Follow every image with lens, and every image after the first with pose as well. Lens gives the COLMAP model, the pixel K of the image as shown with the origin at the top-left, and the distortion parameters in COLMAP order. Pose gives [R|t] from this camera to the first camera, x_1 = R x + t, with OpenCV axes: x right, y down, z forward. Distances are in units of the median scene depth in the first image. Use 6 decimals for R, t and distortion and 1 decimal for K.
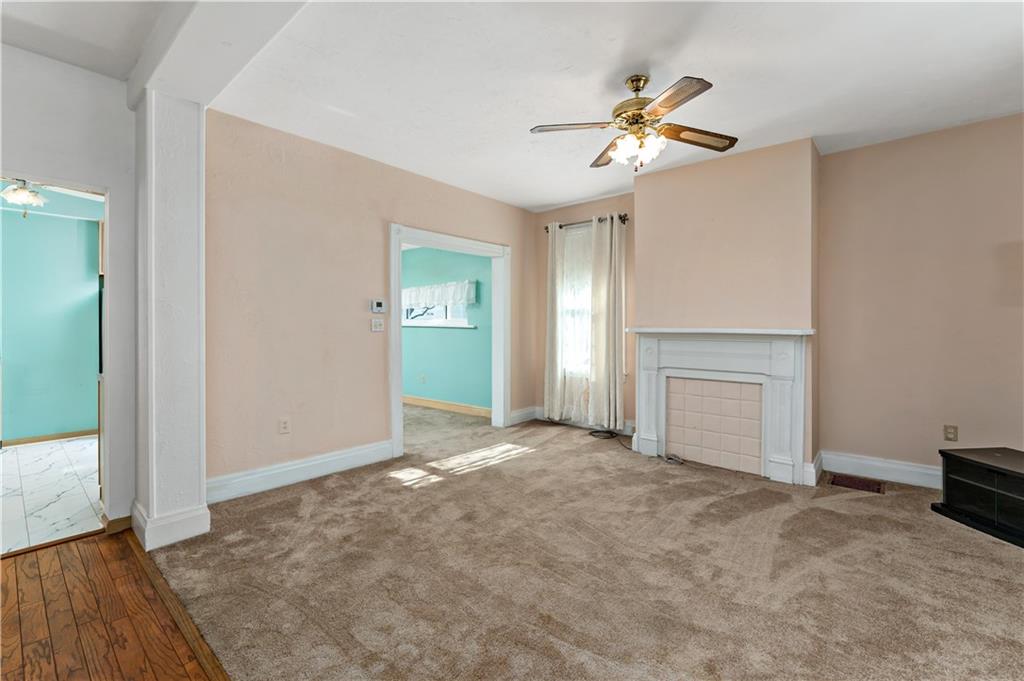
lens RADIAL K [[441.3, 0, 511.5], [0, 441.3, 326.1], [0, 0, 1]] dist [-0.002867, 0.000383]
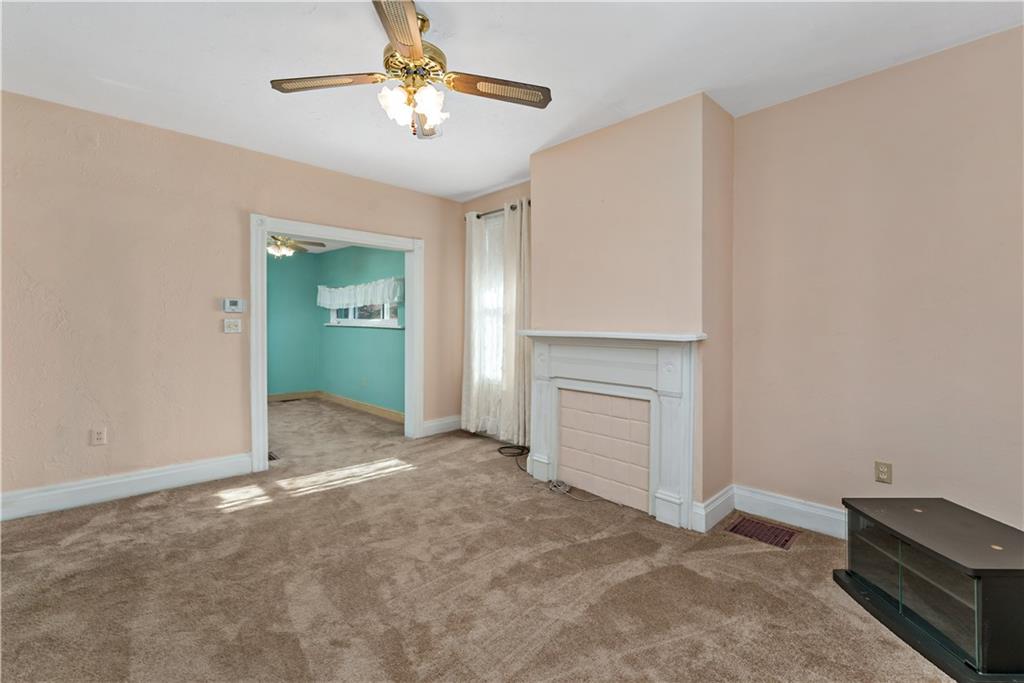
lens RADIAL K [[440.2, 0, 512.9], [0, 440.2, 323.3], [0, 0, 1]] dist [-0.002681, -0.000054]
pose [[0.995412, 0.004019, -0.095595, 0.393800], [-0.004518, 0.999977, -0.005010, -0.005890], [0.095572, 0.005419, 0.995408, 0.169276]]
